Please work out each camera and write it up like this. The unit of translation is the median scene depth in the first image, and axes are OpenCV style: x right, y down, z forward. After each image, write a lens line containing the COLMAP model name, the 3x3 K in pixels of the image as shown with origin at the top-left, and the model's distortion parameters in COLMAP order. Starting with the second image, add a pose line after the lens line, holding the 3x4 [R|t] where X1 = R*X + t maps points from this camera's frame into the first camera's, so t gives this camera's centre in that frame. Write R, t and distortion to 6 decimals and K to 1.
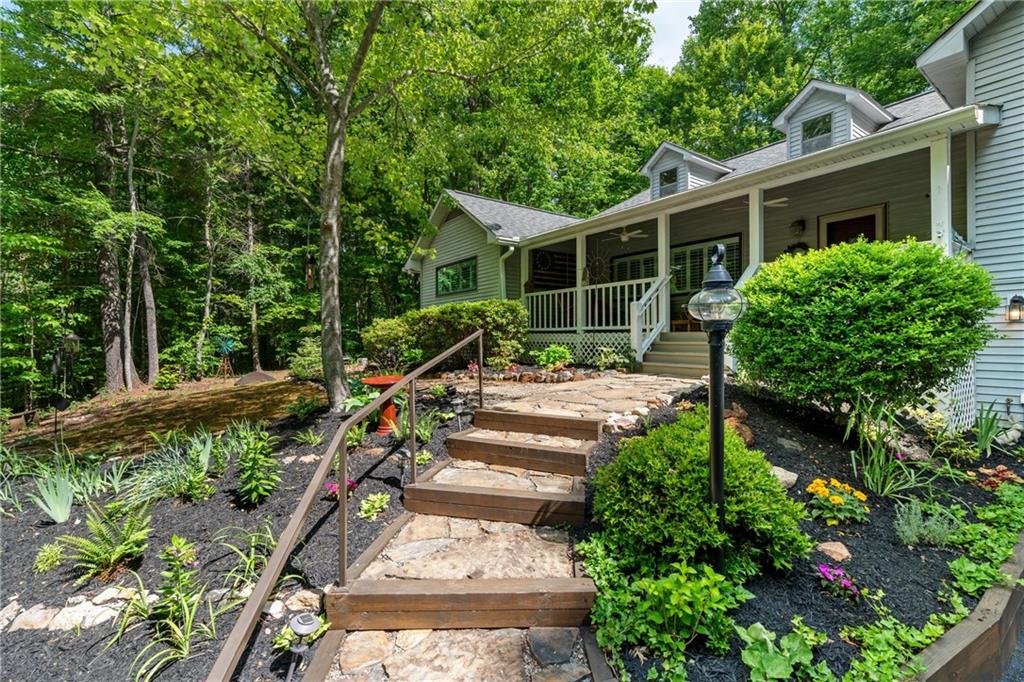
lens RADIAL K [[466.5, 0, 509.4], [0, 466.5, 337.1], [0, 0, 1]] dist [-0.000799, 0.000483]
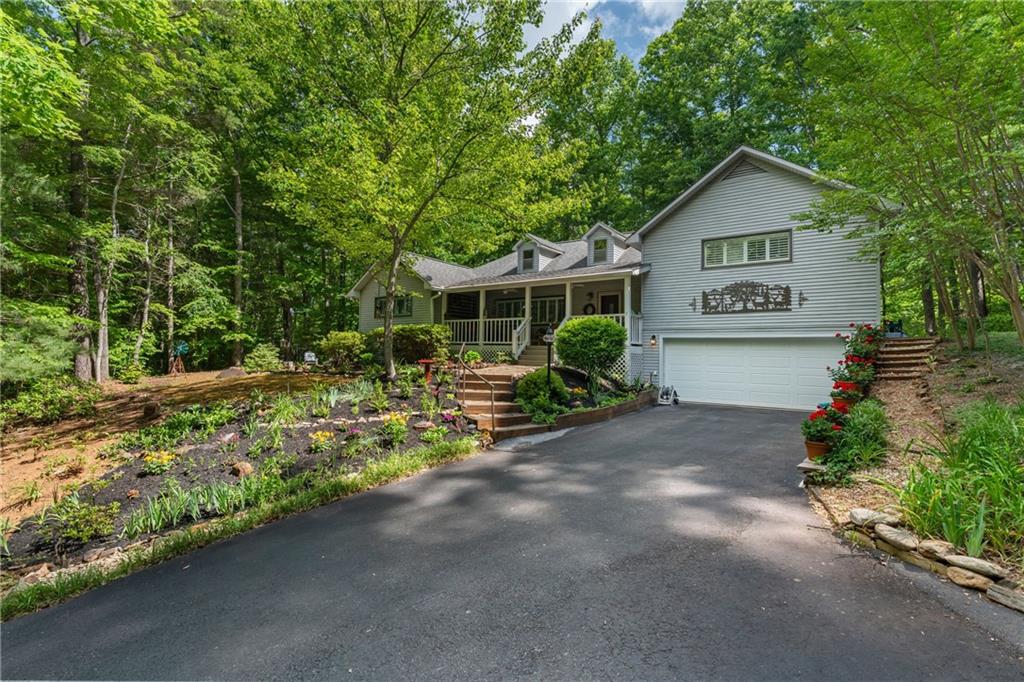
lens RADIAL K [[466.5, 0, 509.4], [0, 466.5, 337.1], [0, 0, 1]] dist [-0.000799, 0.000483]
pose [[0.949682, 0.028304, 0.311935, -0.330598], [-0.019122, 0.999290, -0.032456, 0.017716], [-0.312632, 0.024858, 0.949549, -0.787031]]
